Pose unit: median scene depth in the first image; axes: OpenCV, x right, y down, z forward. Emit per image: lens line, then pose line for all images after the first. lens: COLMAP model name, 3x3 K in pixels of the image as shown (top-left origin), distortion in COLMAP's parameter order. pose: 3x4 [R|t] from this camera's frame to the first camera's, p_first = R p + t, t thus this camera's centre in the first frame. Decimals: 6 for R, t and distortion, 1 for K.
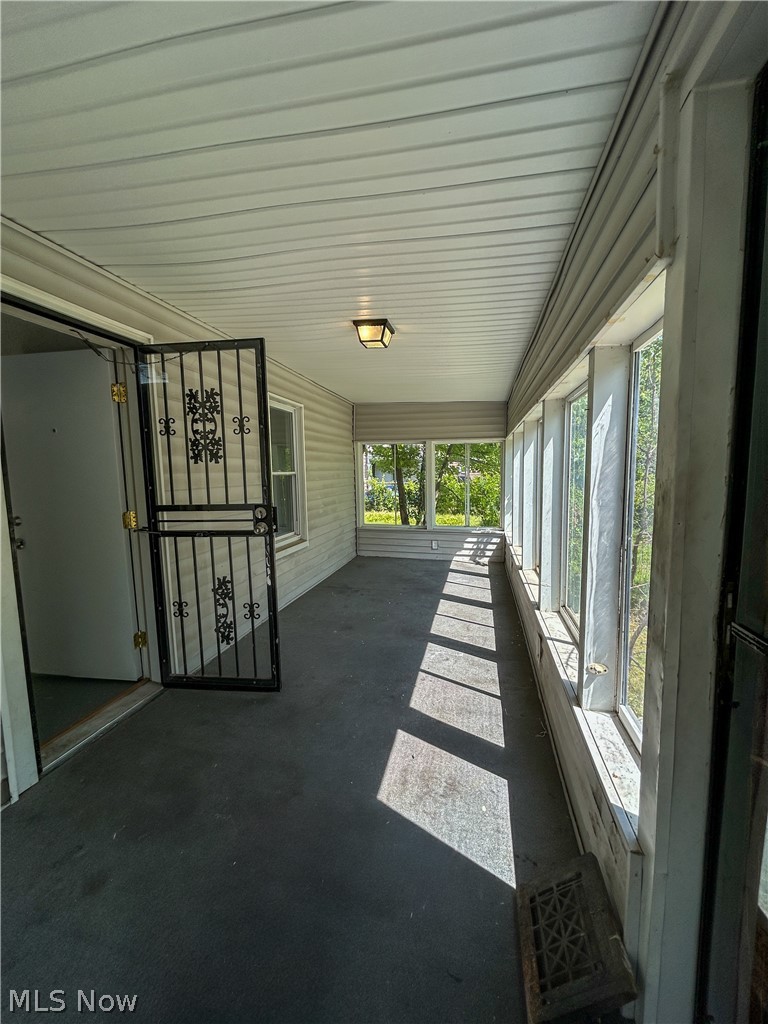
lens RADIAL K [[414.3, 0, 386.8], [0, 414.3, 511.9], [0, 0, 1]] dist [-0.000123, 0.000009]
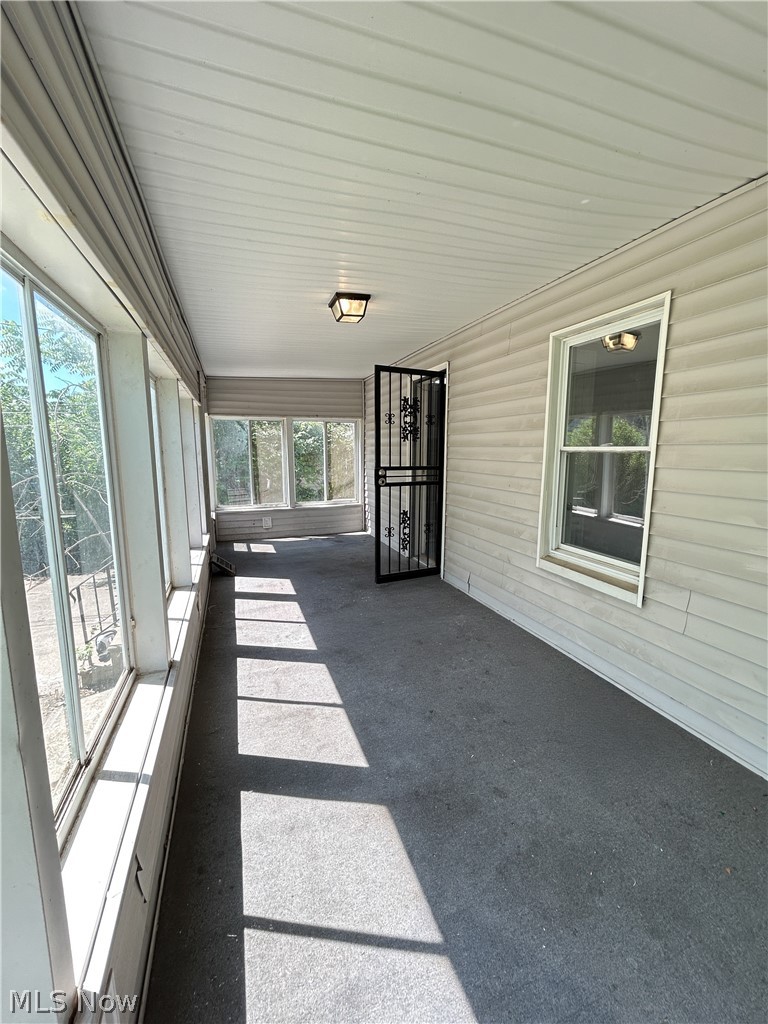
lens RADIAL K [[414.3, 0, 386.3], [0, 414.3, 514.1], [0, 0, 1]] dist [-0.000123, 0.000009]
pose [[-0.843295, 0.119253, -0.524054, 0.438984], [-0.018989, 0.967853, 0.250800, -0.198120], [0.537115, 0.221449, -0.813921, 1.896310]]
